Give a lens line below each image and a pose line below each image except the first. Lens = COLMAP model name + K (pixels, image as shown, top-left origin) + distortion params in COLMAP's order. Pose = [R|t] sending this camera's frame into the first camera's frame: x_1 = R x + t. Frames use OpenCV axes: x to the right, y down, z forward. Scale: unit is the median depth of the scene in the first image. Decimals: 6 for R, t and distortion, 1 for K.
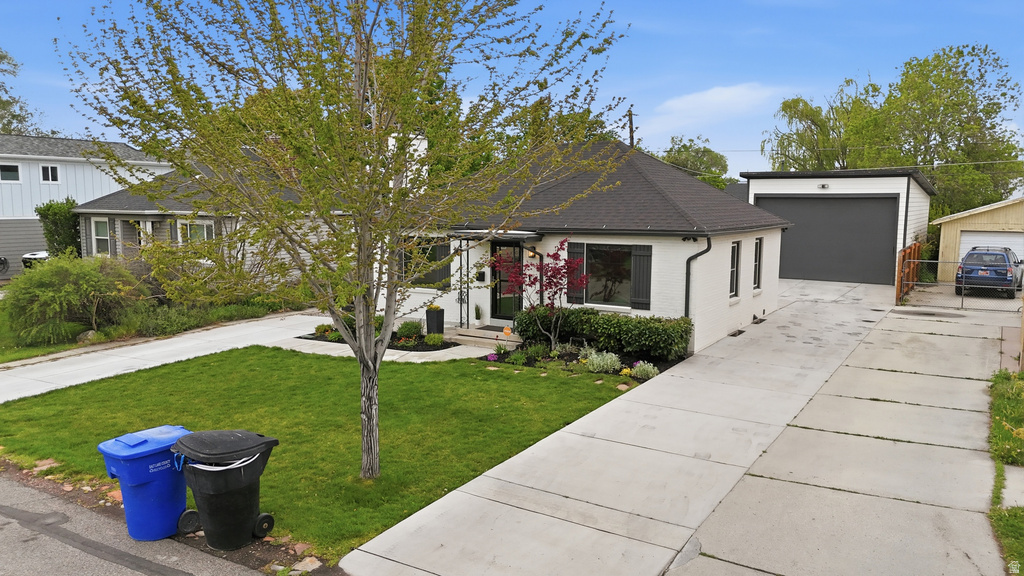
lens RADIAL K [[752.6, 0, 512.0], [0, 752.6, 288.0], [0, 0, 1]] dist [0.097175, -0.090031]
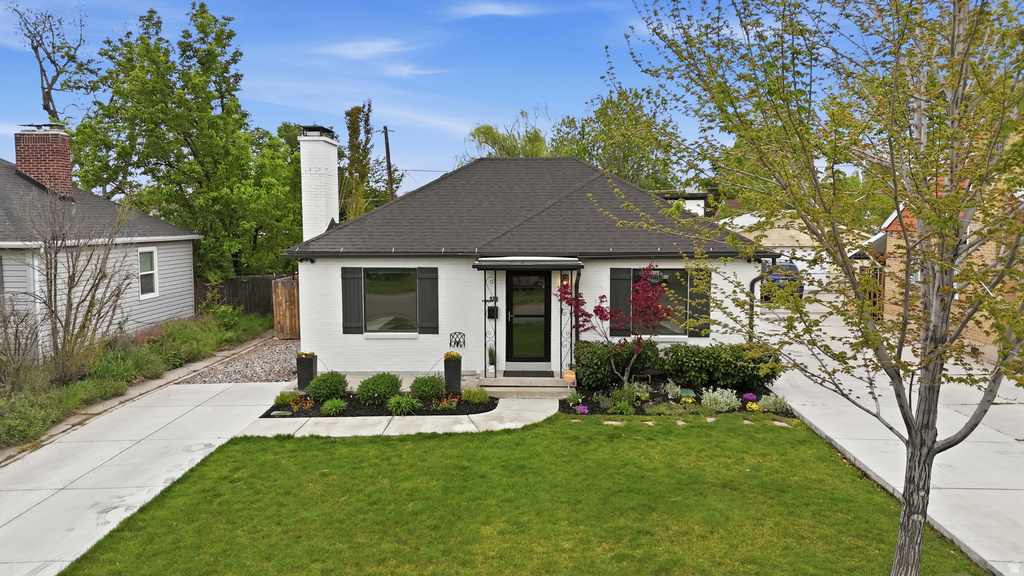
lens RADIAL K [[752.6, 0, 512.0], [0, 752.6, 288.0], [0, 0, 1]] dist [0.097175, -0.090031]
pose [[0.853404, -0.048016, 0.519034, -0.518452], [0.061085, 0.998100, -0.008103, -0.039620], [-0.517658, 0.038620, 0.854715, 0.320813]]
